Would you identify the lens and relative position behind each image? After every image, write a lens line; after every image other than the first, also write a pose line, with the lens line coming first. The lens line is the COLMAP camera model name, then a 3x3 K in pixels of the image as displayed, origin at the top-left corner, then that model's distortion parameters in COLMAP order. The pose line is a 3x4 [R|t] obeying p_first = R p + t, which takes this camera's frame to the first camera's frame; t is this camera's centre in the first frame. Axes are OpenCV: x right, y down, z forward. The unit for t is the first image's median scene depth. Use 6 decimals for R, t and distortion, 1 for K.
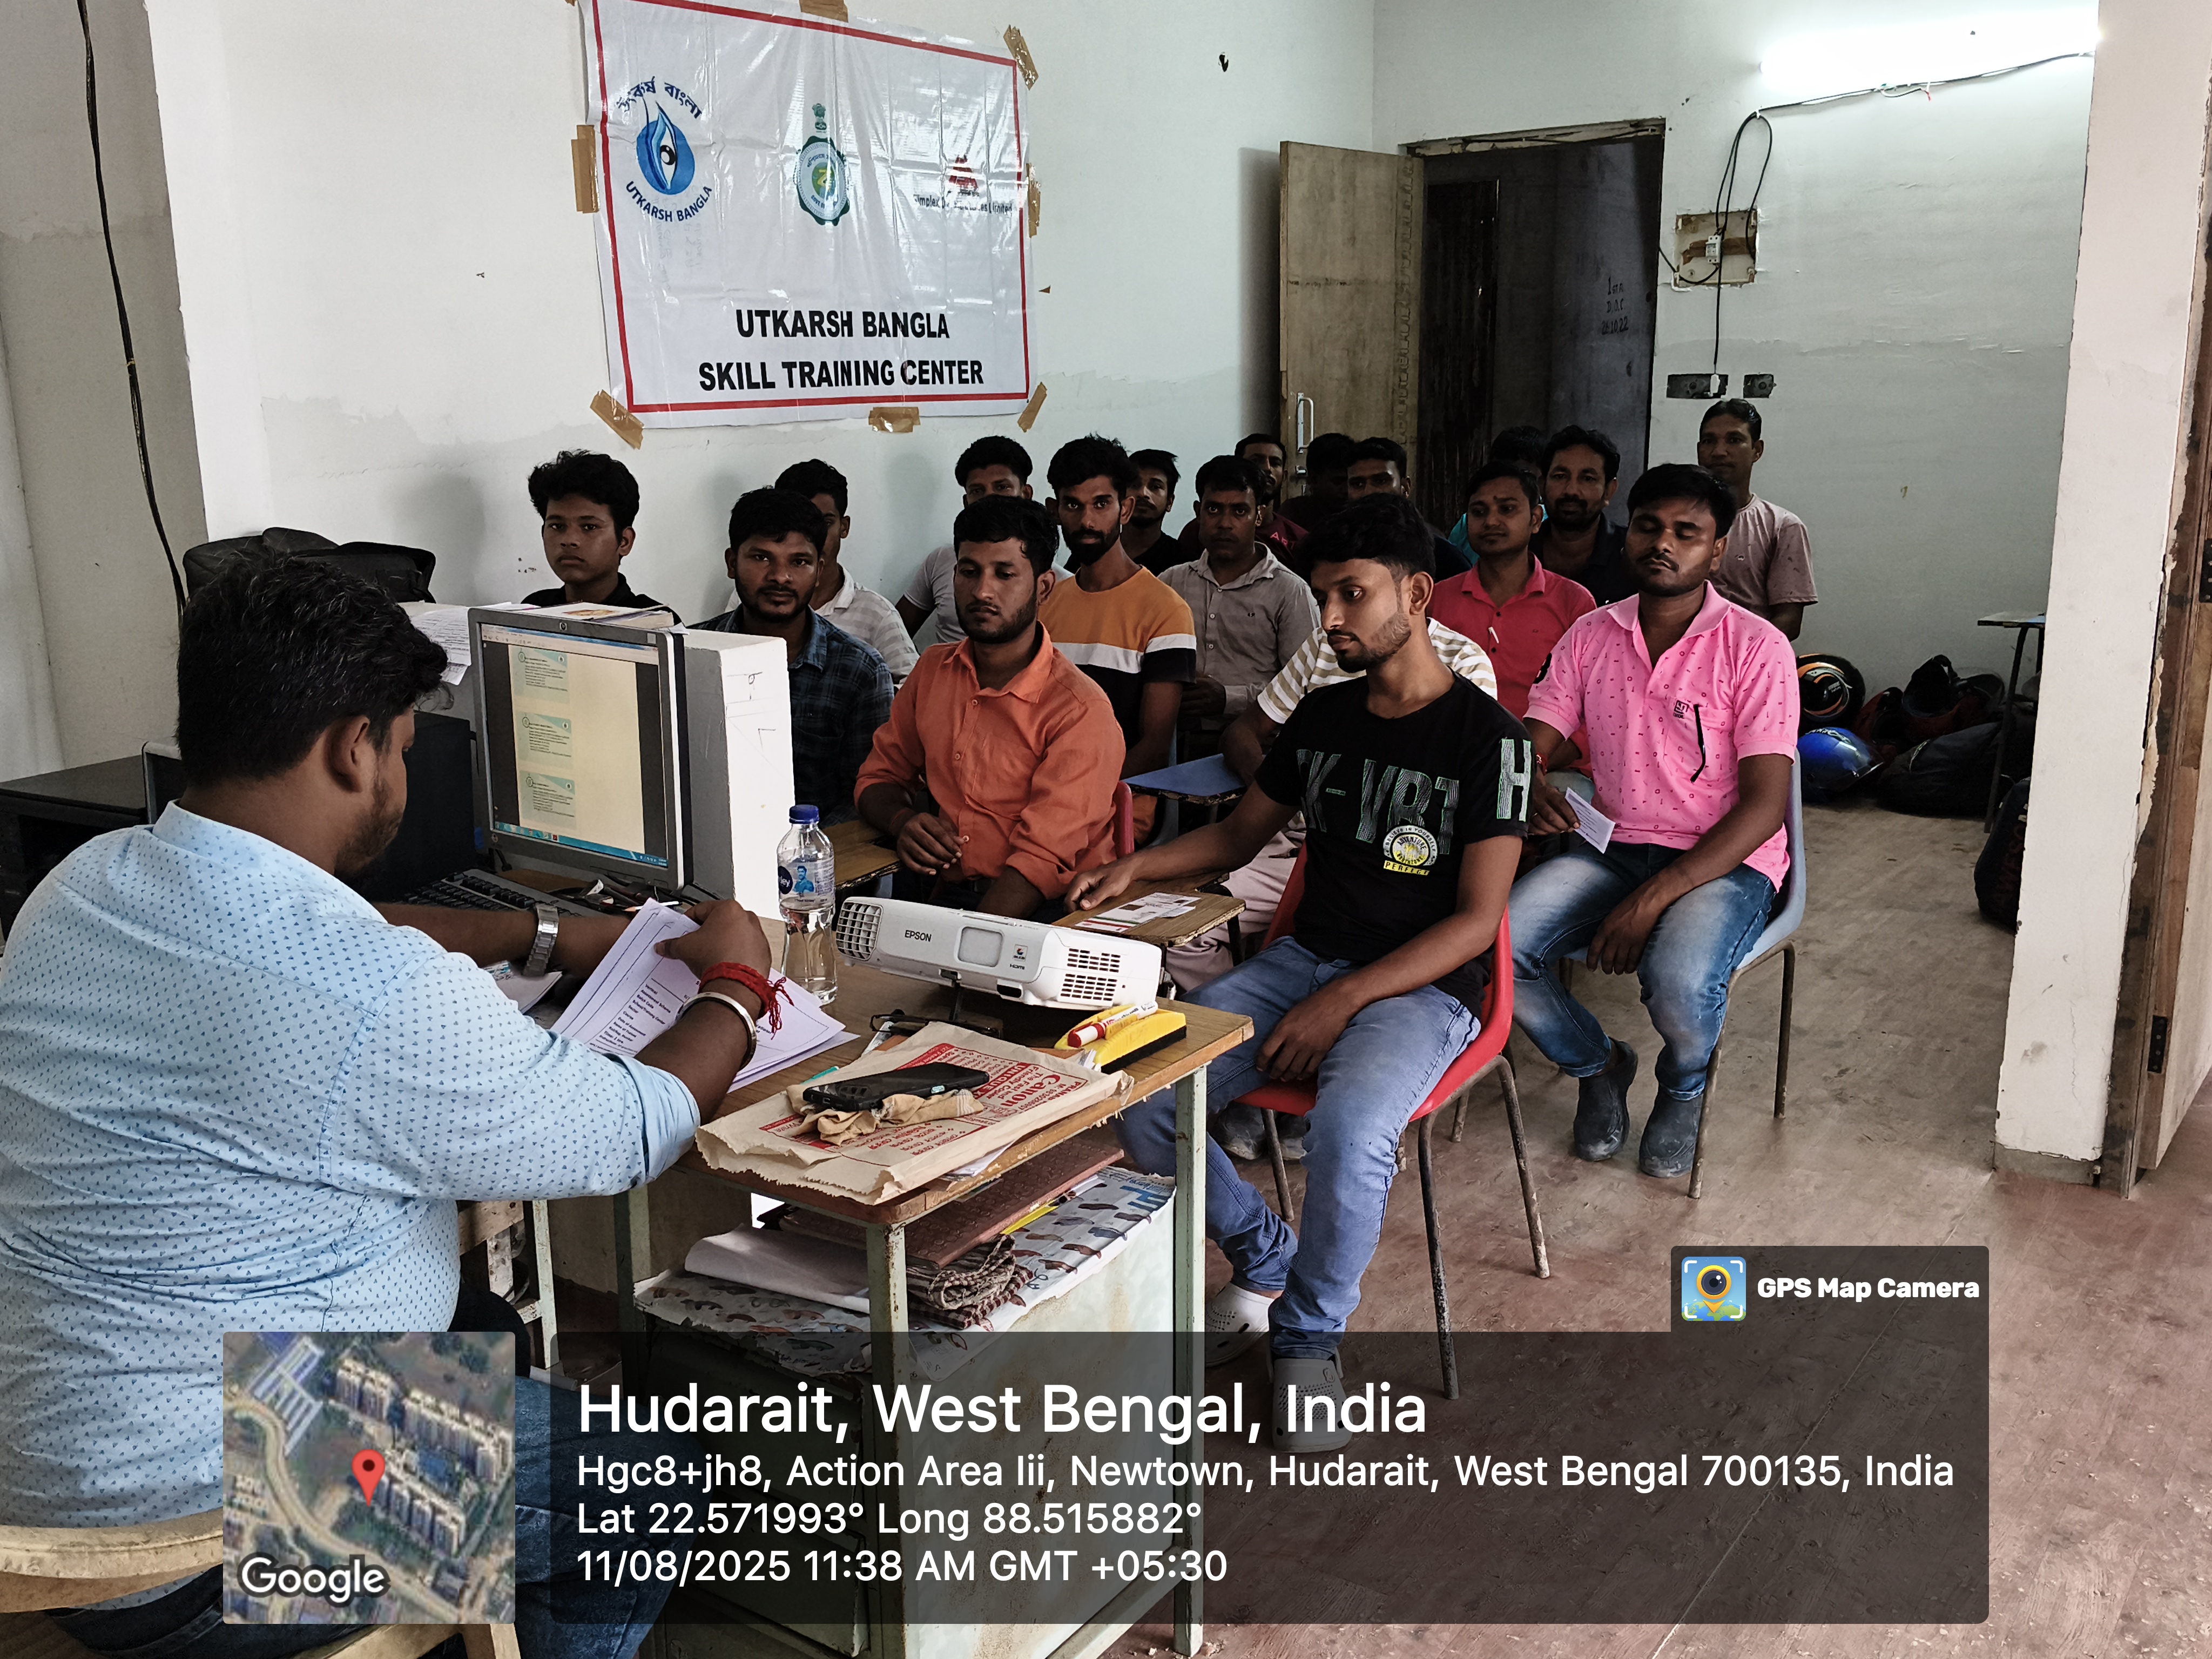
lens RADIAL K [[1964.7, 0, 1102.1], [0, 1964.7, 837.0], [0, 0, 1]] dist [0.115224, -0.250429]
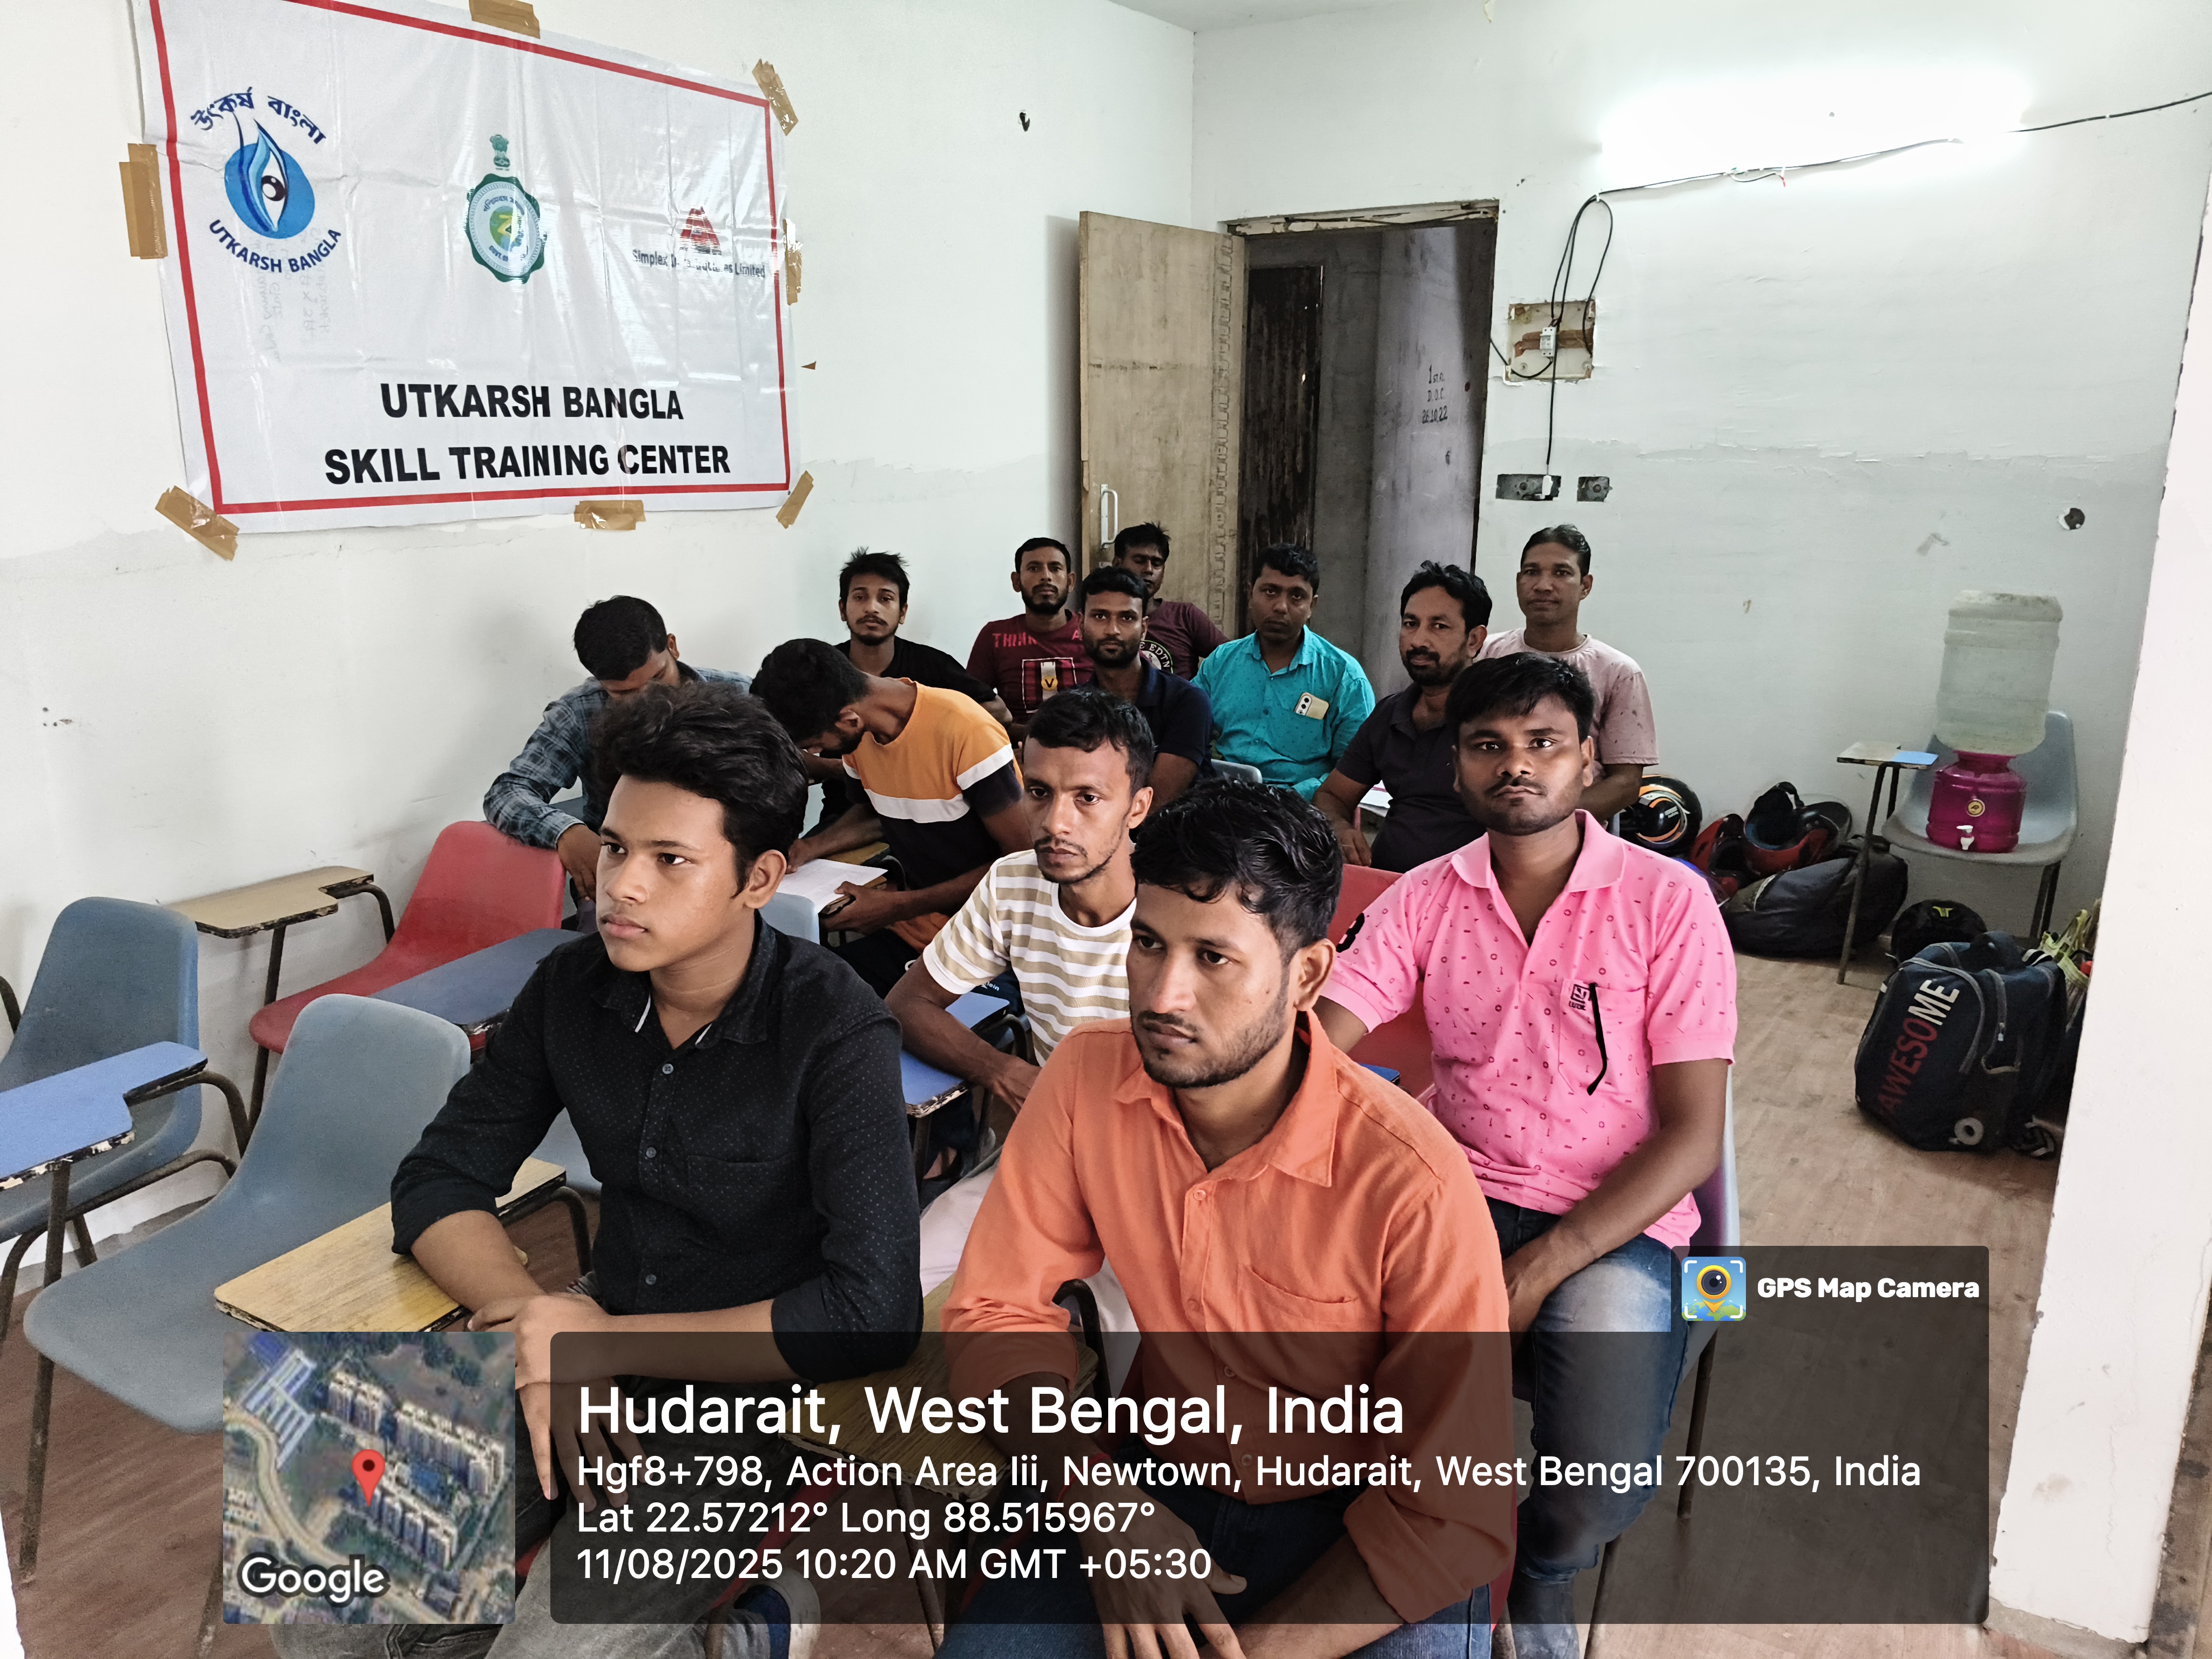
lens RADIAL K [[1659.2, 0, 1087.7], [0, 1659.2, 854.1], [0, 0, 1]] dist [-0.022579, 0.000087]
pose [[0.998232, 0.006153, 0.059114, 0.066054], [-0.007171, 0.999829, 0.017019, -0.093758], [-0.058999, -0.017413, 0.998106, 0.330180]]
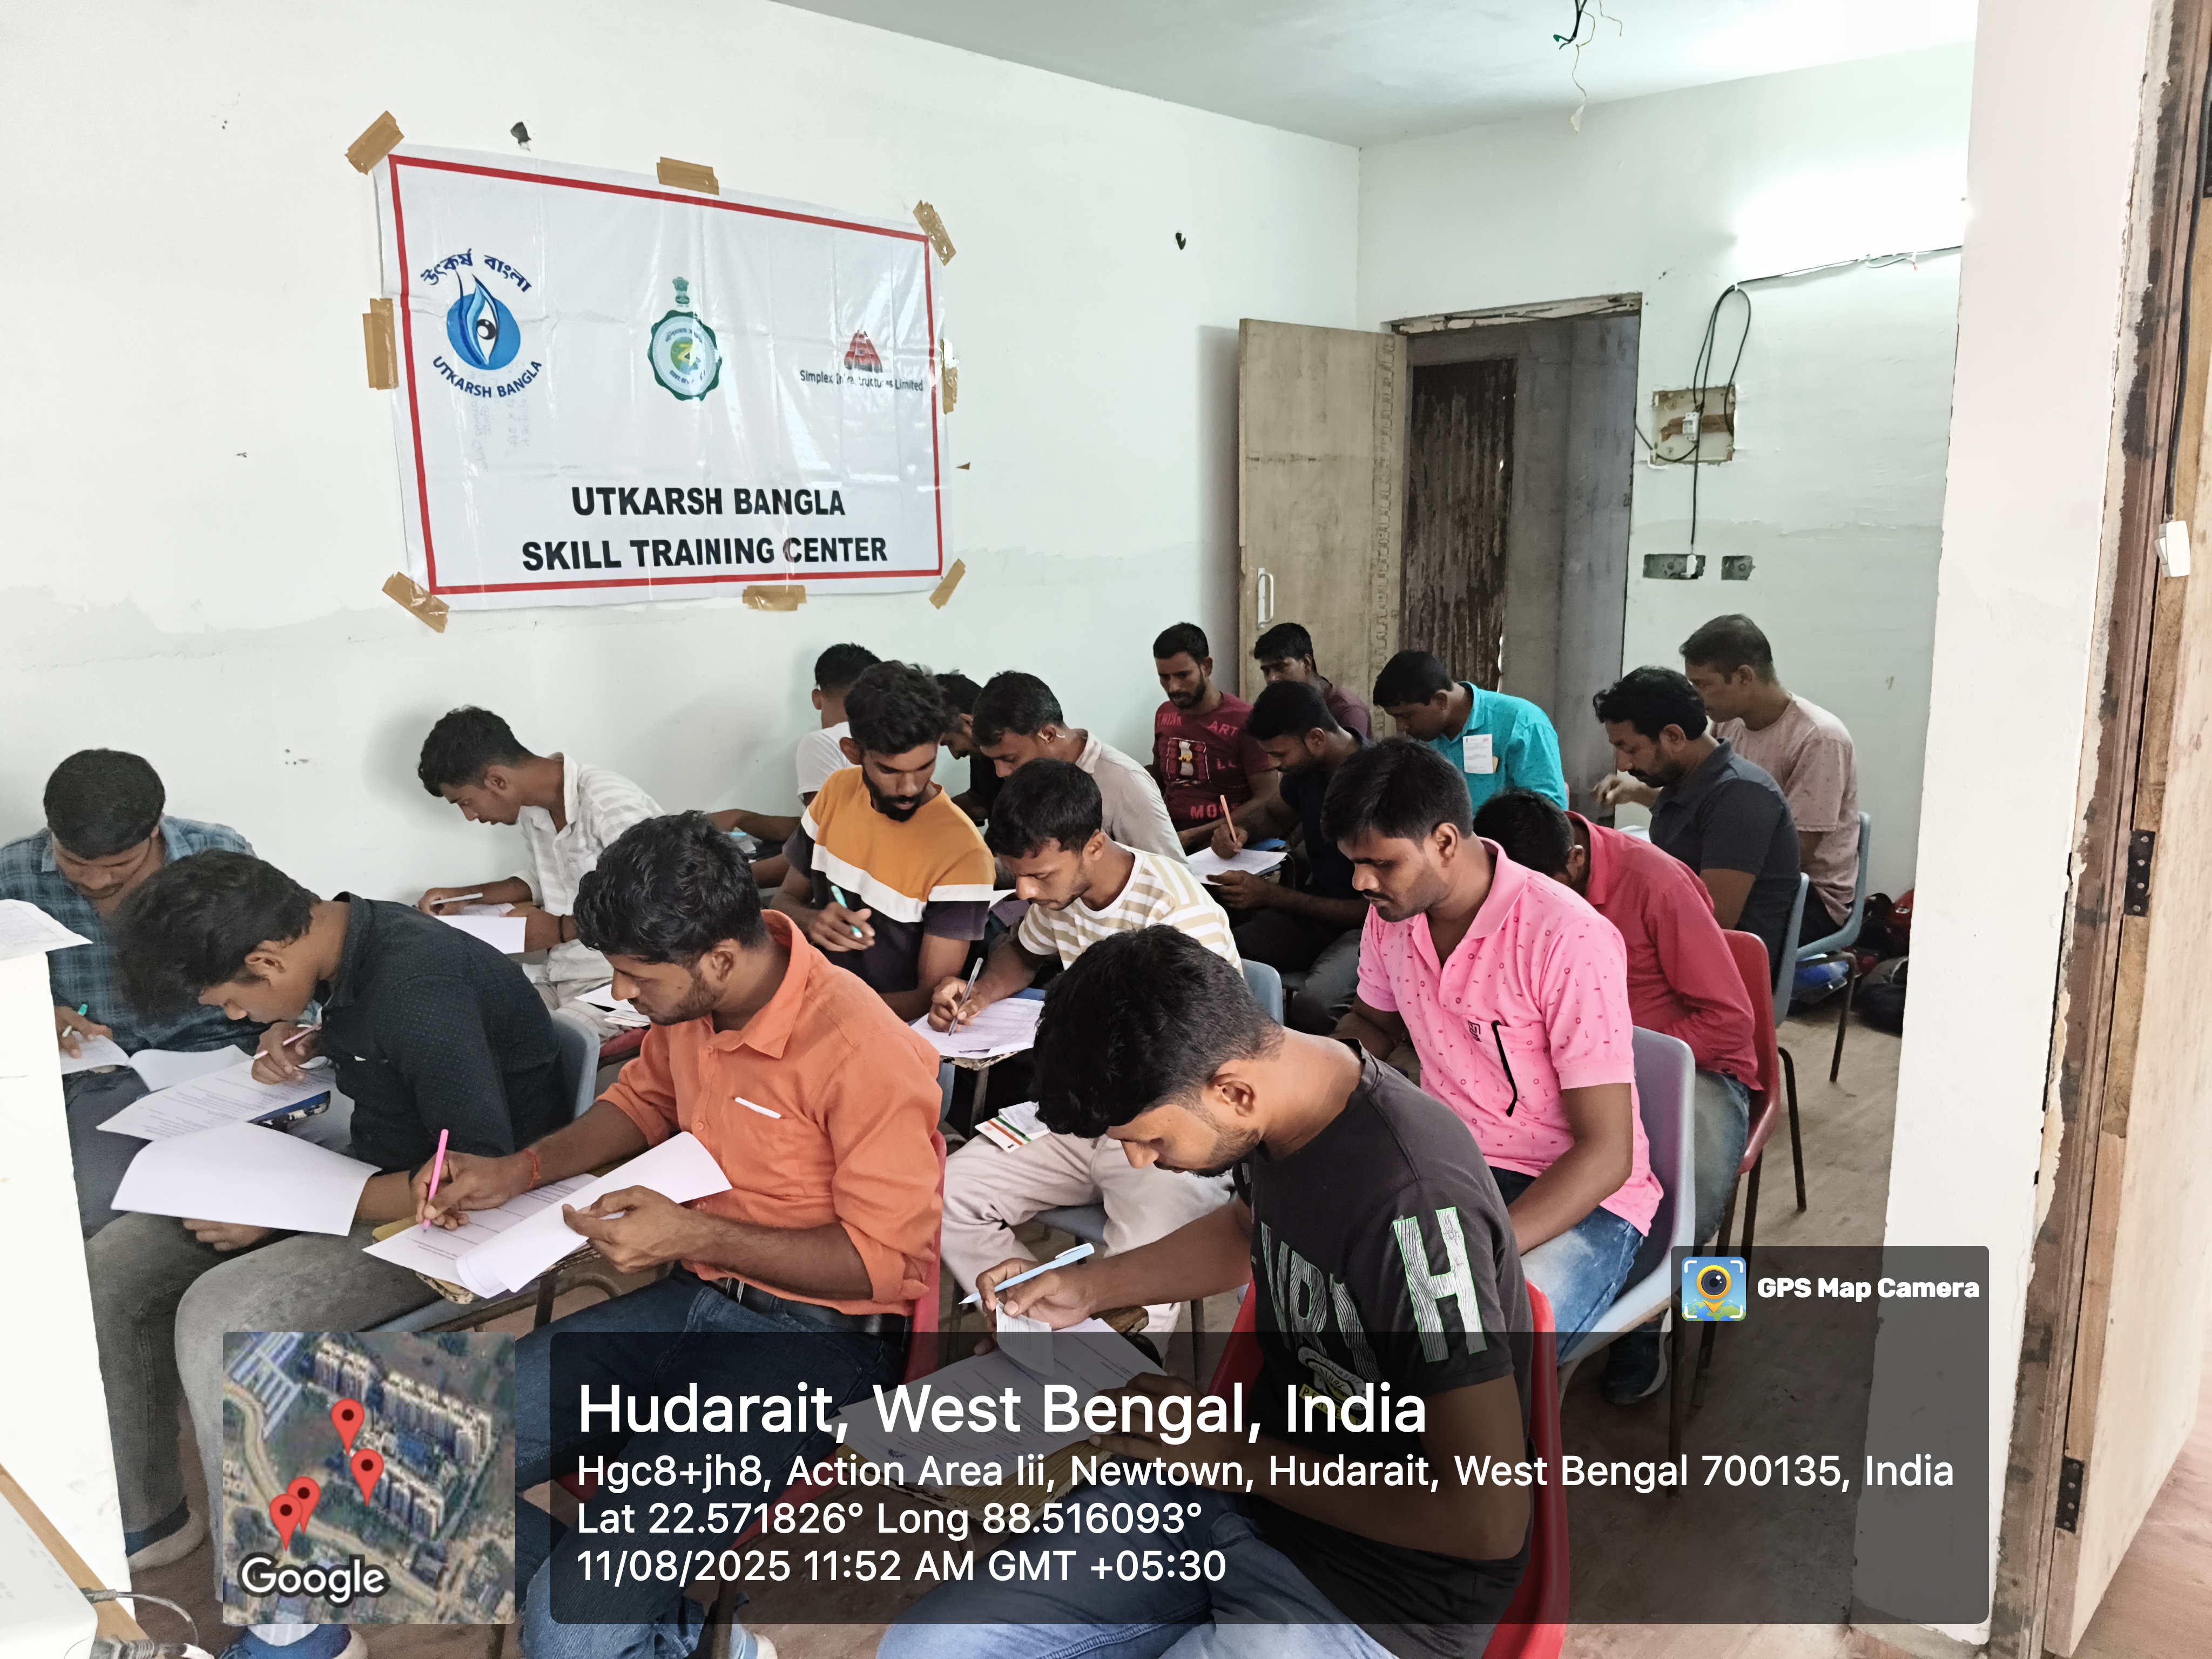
lens RADIAL K [[1672.7, 0, 1104.1], [0, 1672.7, 825.7], [0, 0, 1]] dist [0.089558, -0.175056]
pose [[0.993437, 0.028623, -0.110739, 0.173620], [-0.034221, 0.998213, -0.048982, -0.075623], [0.109140, 0.052450, 0.992642, 0.239830]]
